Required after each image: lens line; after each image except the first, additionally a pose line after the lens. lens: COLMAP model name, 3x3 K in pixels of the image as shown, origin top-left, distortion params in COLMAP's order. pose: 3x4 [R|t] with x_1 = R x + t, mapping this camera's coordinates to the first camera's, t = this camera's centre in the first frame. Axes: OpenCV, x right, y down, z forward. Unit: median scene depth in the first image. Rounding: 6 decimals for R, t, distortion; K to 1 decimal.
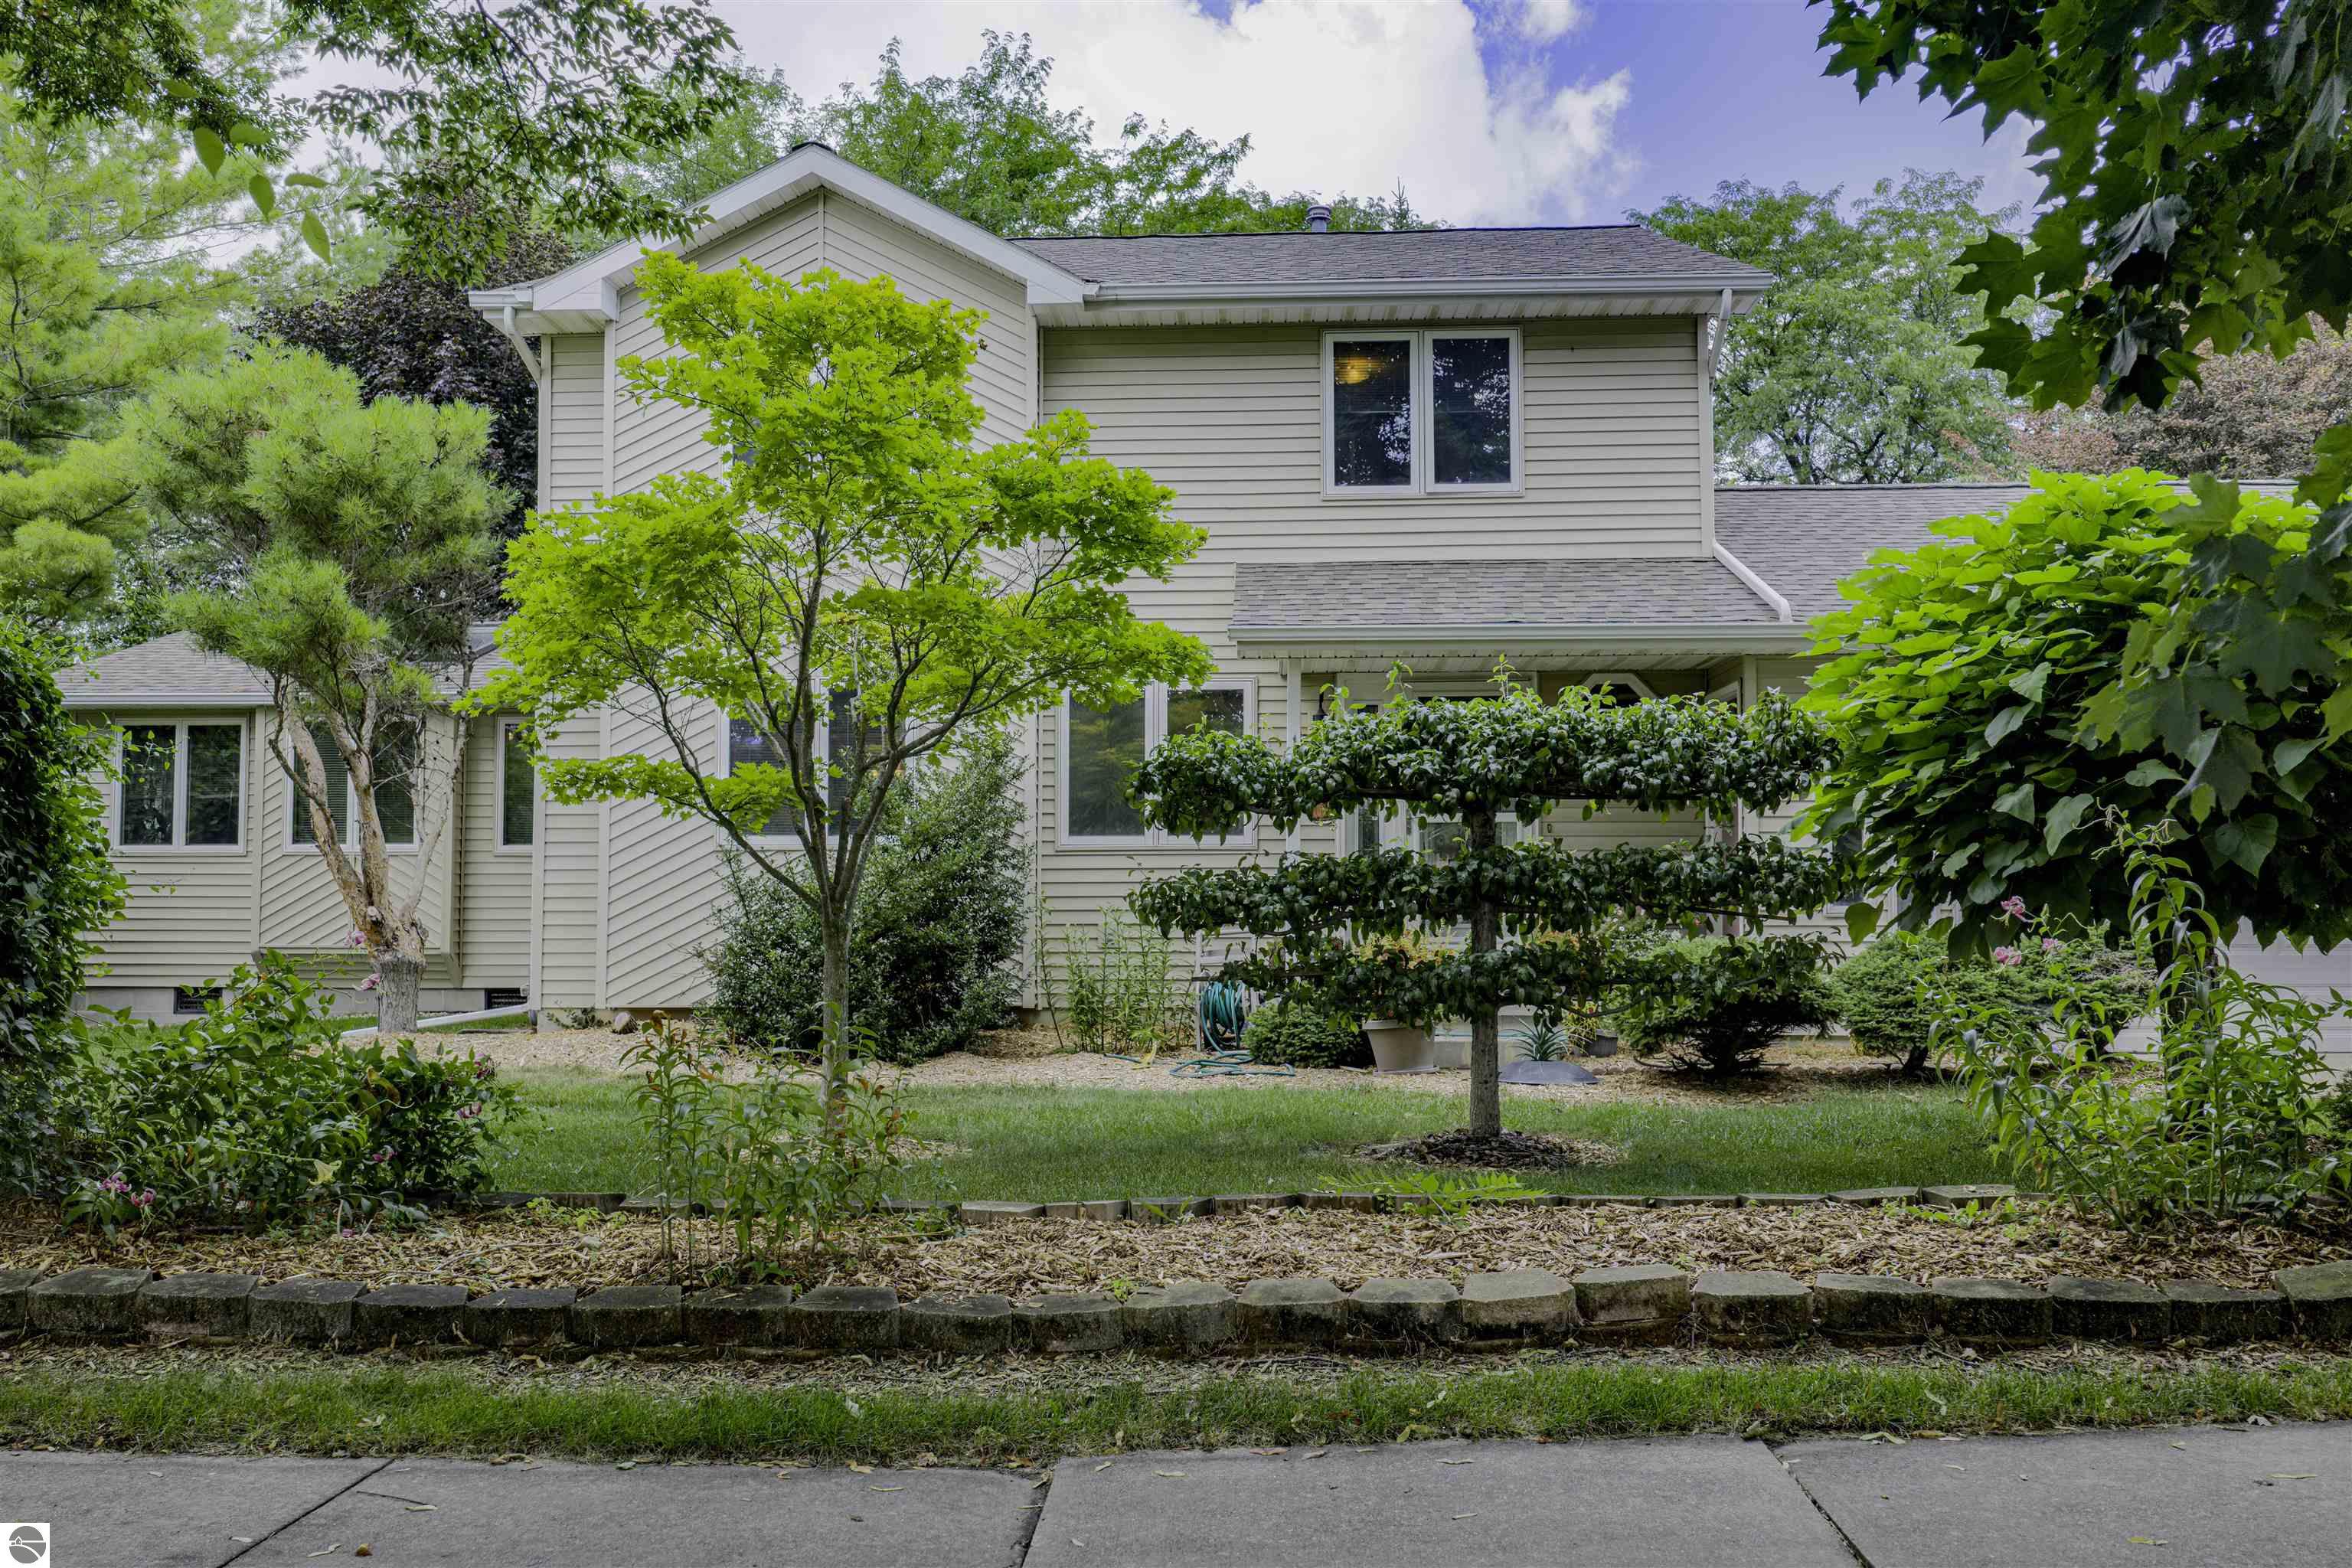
lens RADIAL K [[1955.5, 0, 1175.6], [0, 1955.5, 787.8], [0, 0, 1]] dist [0.025988, -0.050348]
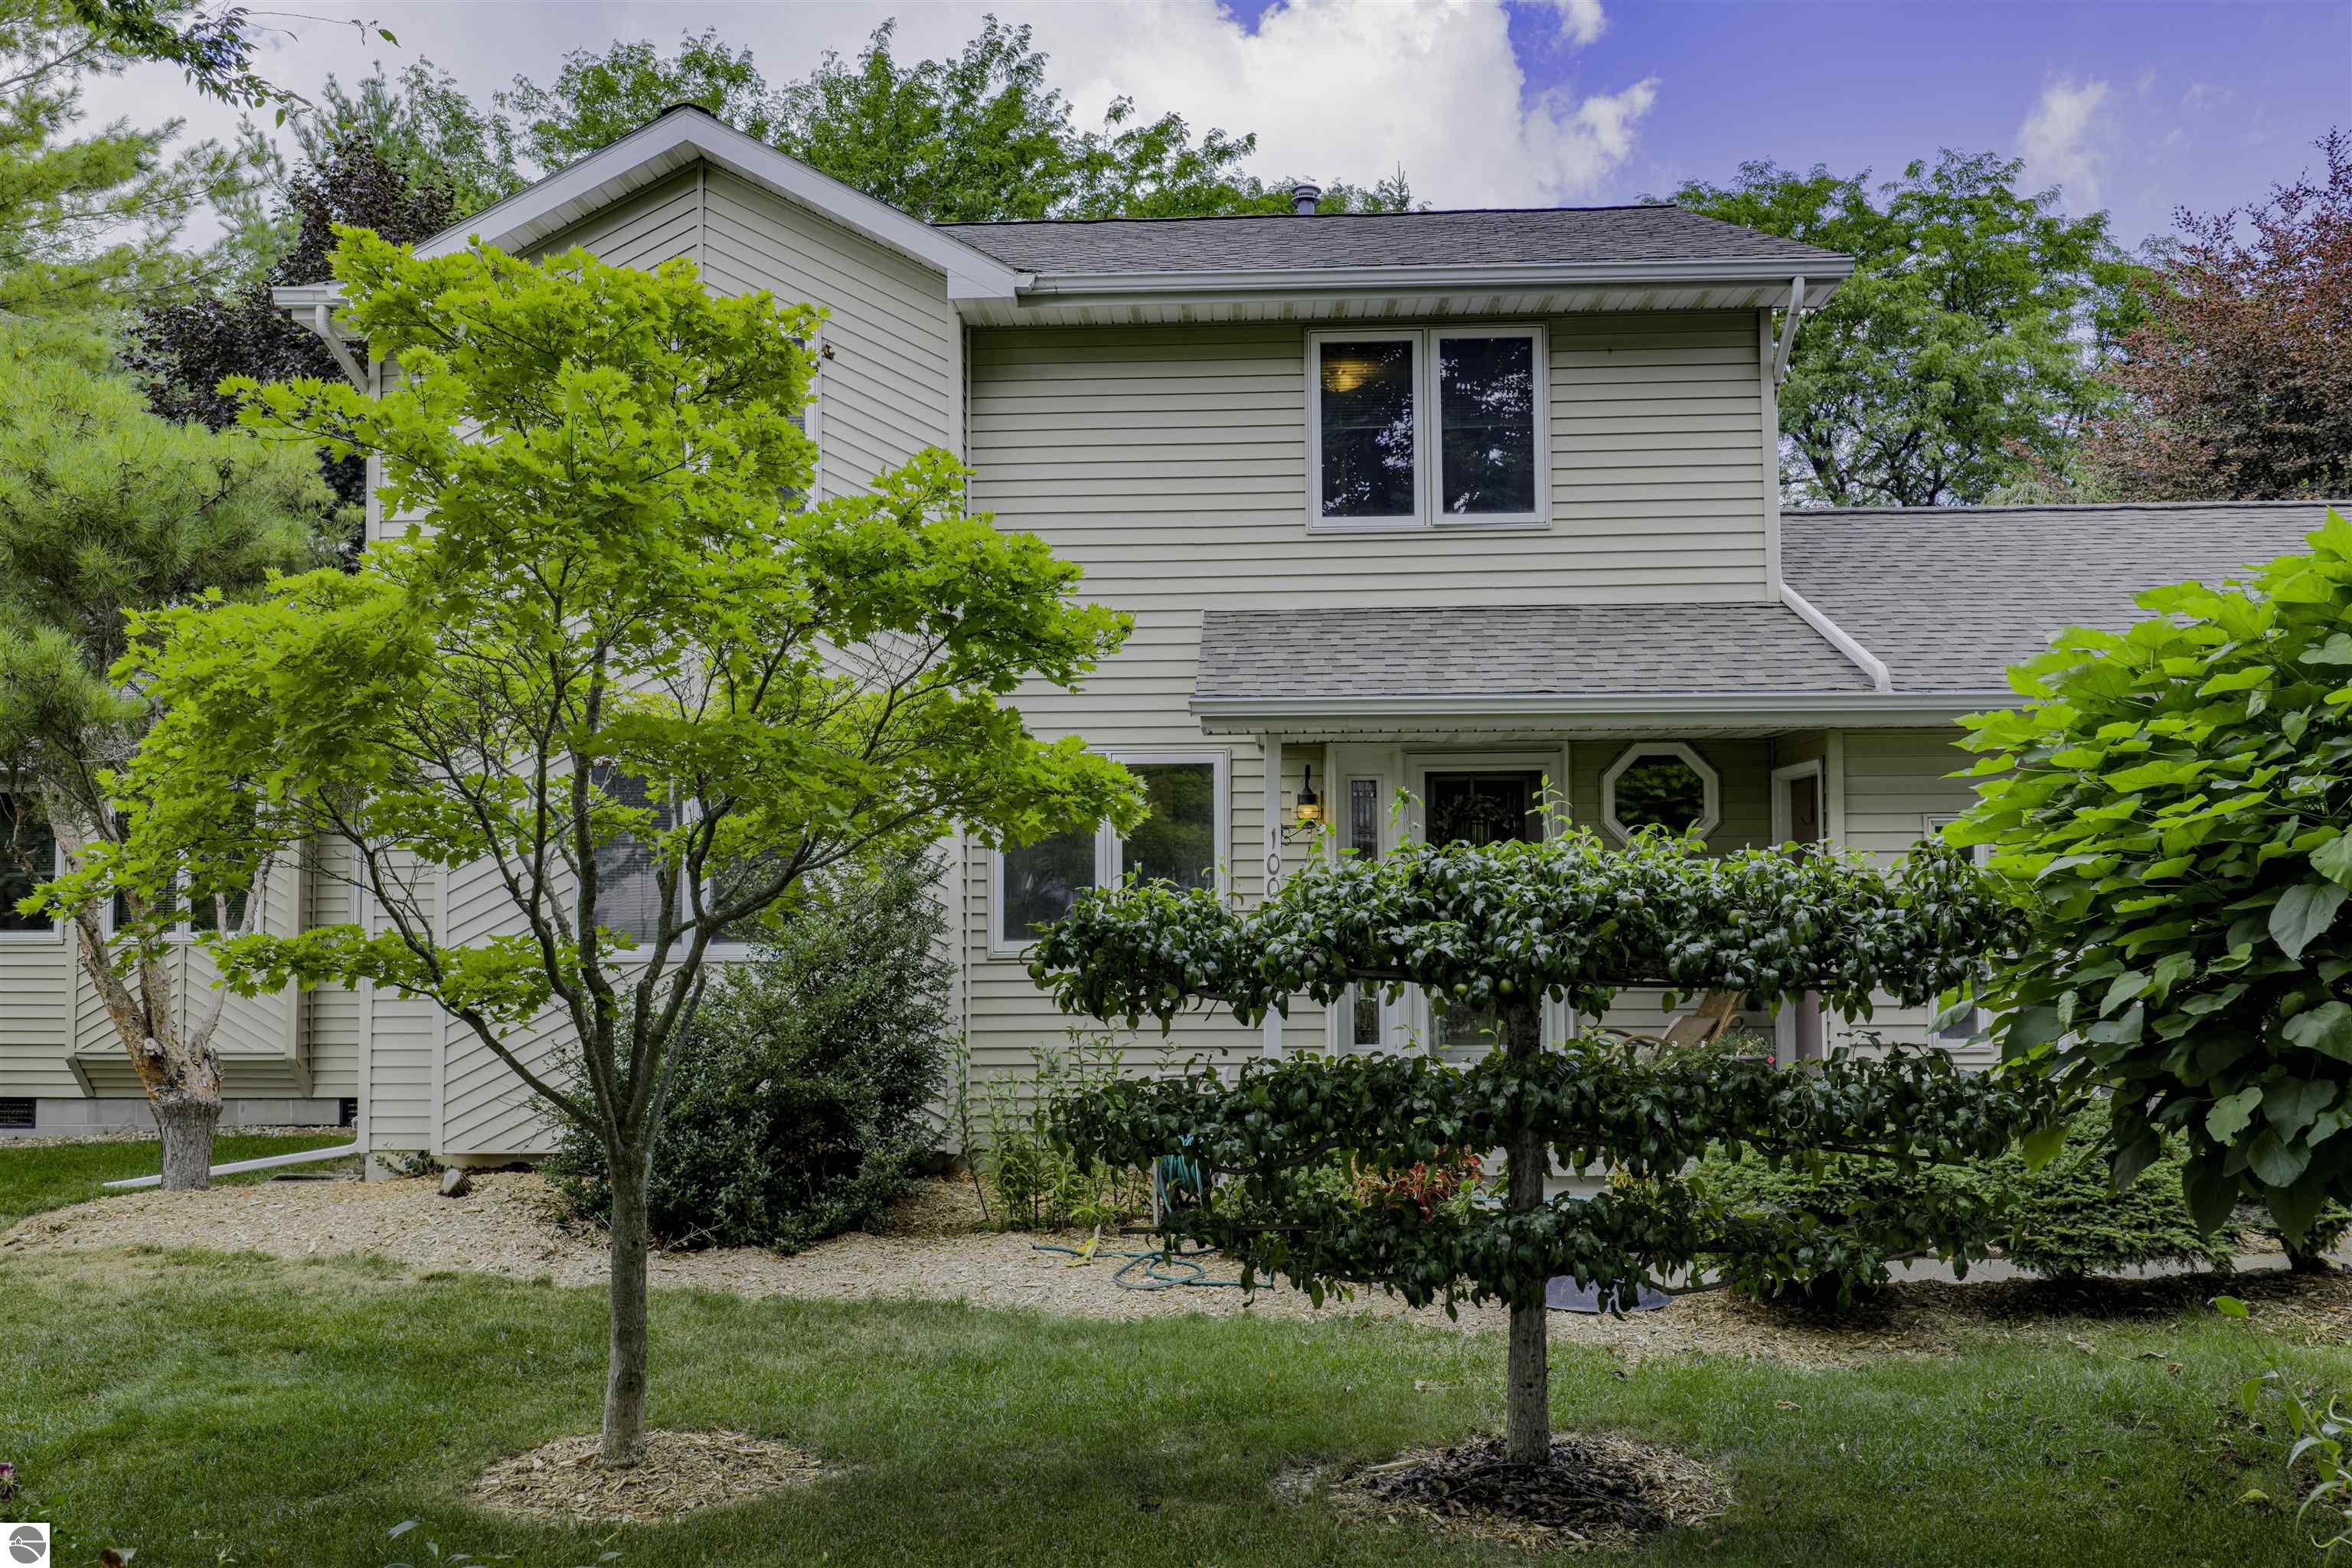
lens RADIAL K [[1955.5, 0, 1178.2], [0, 1955.5, 787.0], [0, 0, 1]] dist [0.025988, -0.050348]
pose [[0.999988, -0.004691, 0.001679, 0.020222], [0.004687, 0.999986, 0.002323, -0.047214], [-0.001690, -0.002315, 0.999996, 0.192085]]
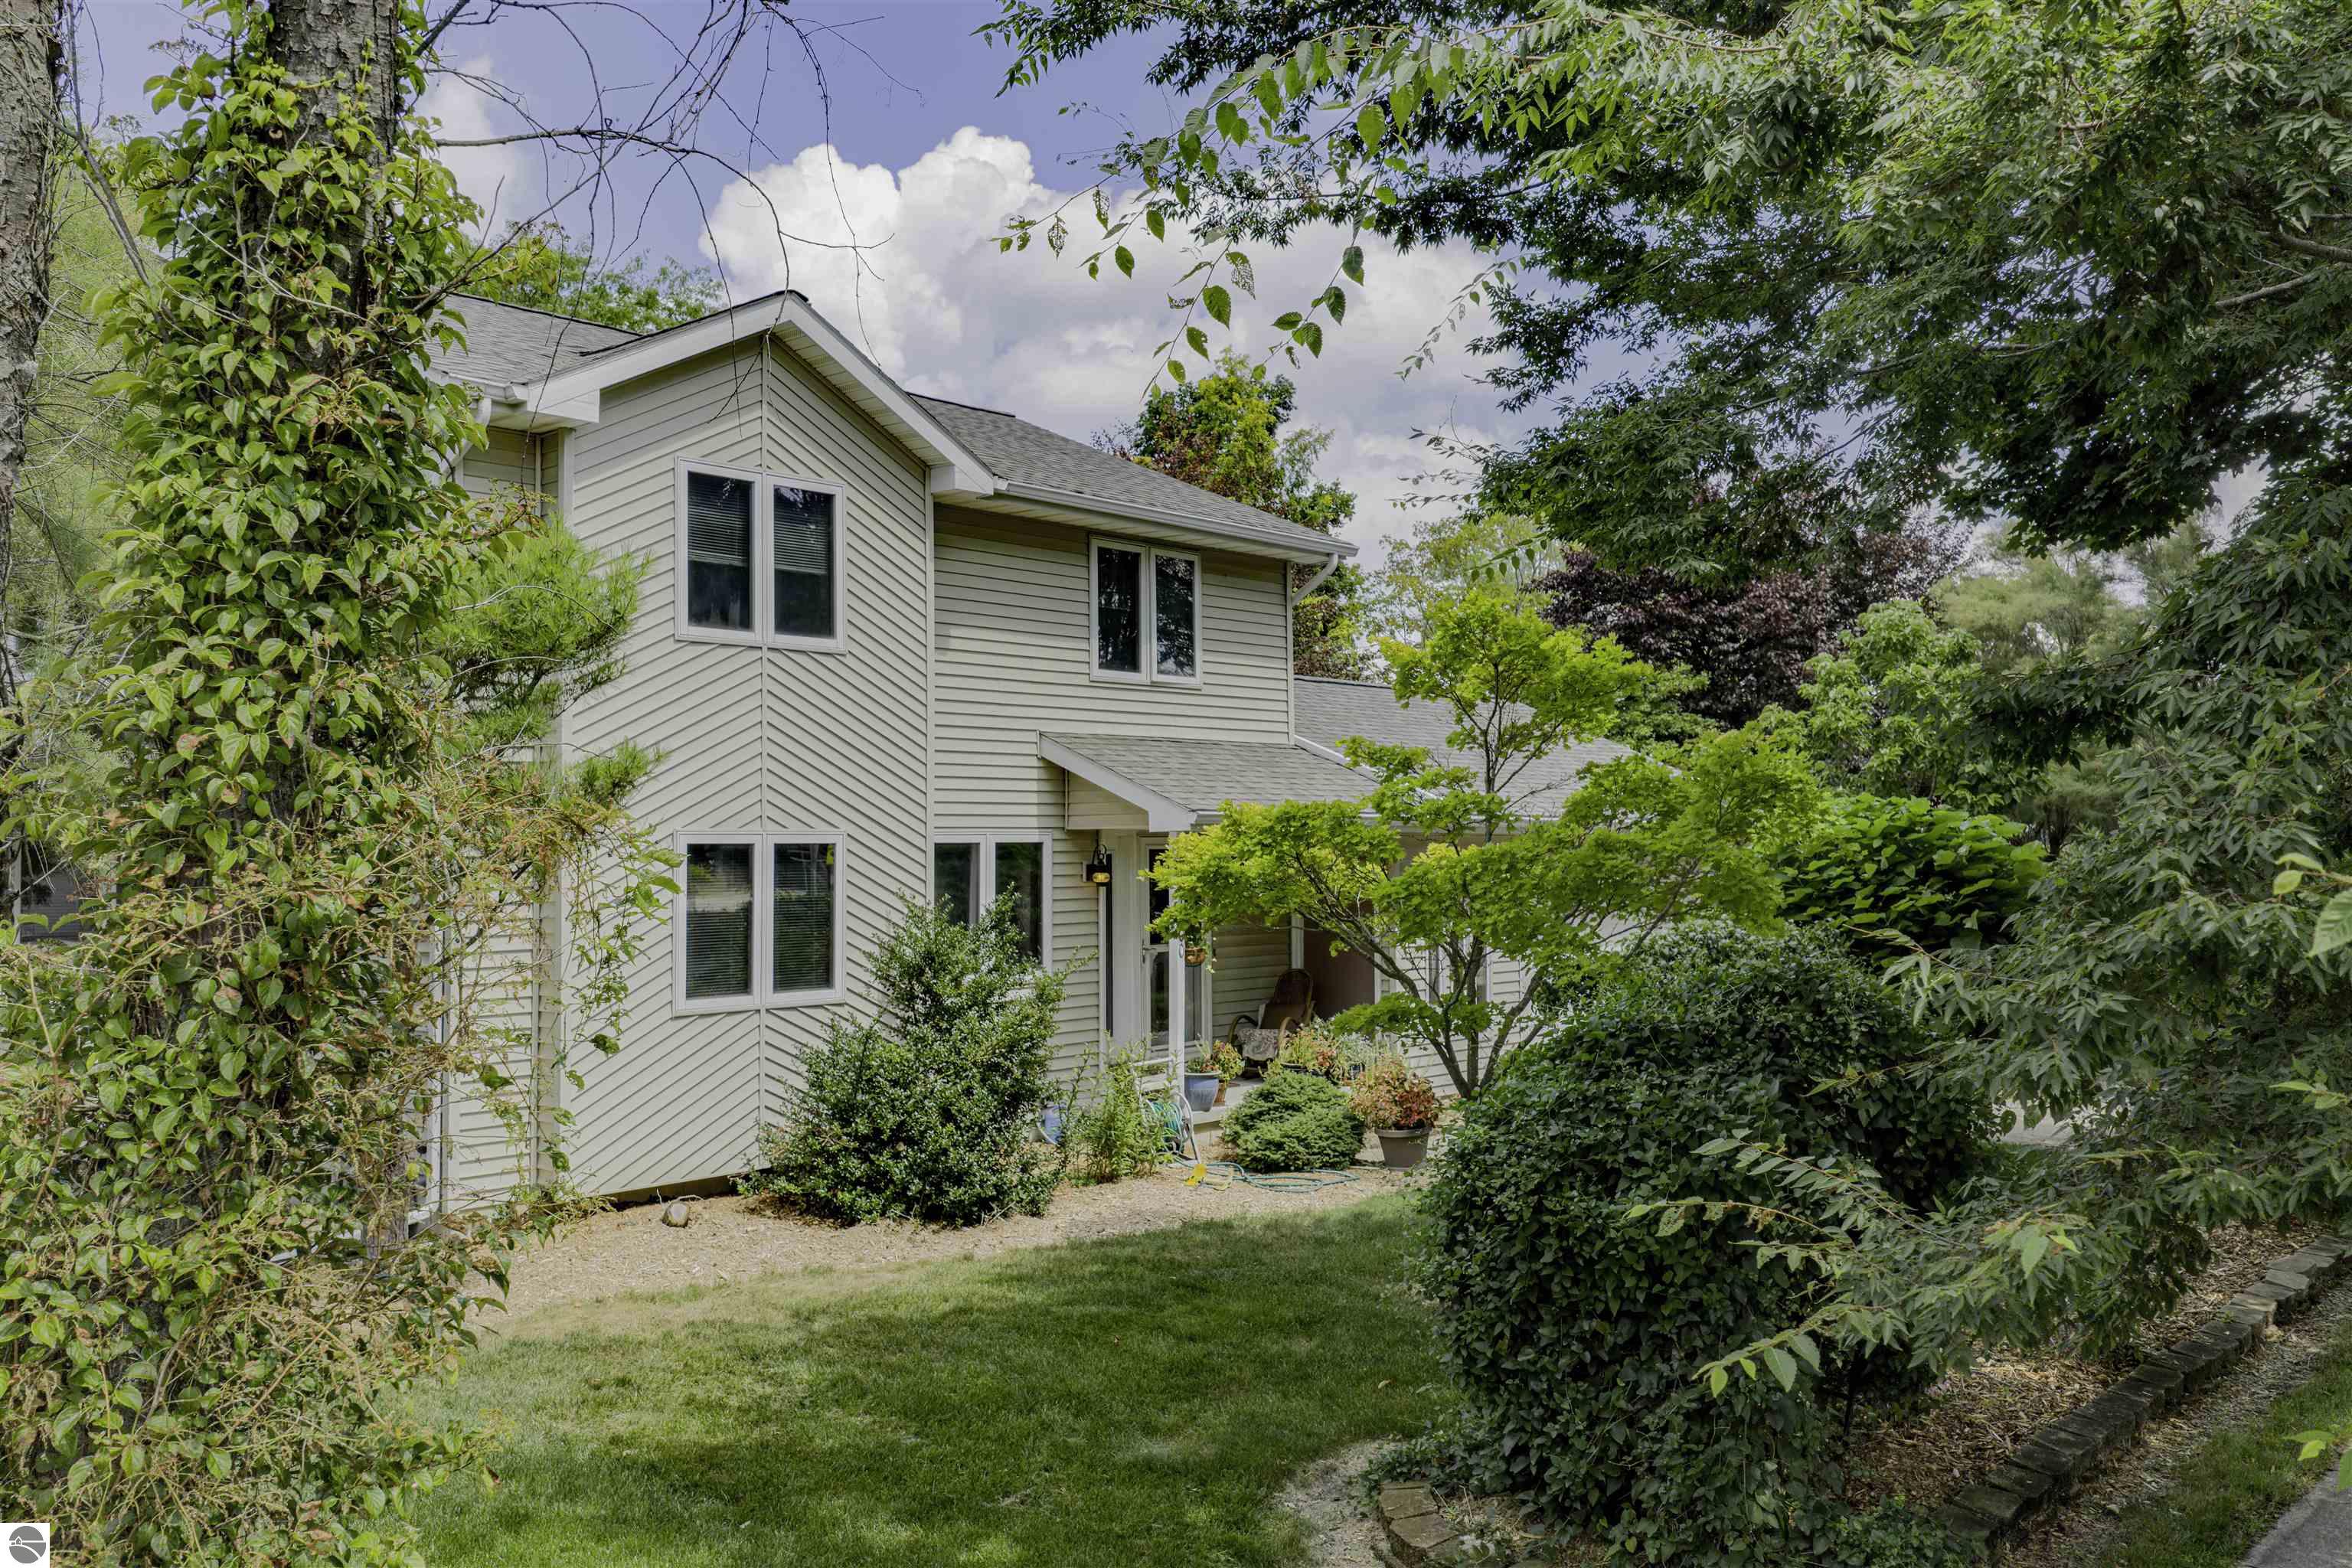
lens RADIAL K [[1955.5, 0, 1168.3], [0, 1955.5, 789.7], [0, 0, 1]] dist [0.025988, -0.050348]
pose [[0.632584, 0.022004, 0.774179, -0.903222], [-0.030146, 0.999538, -0.003777, -0.087851], [-0.773905, -0.020950, 0.632955, 0.243838]]
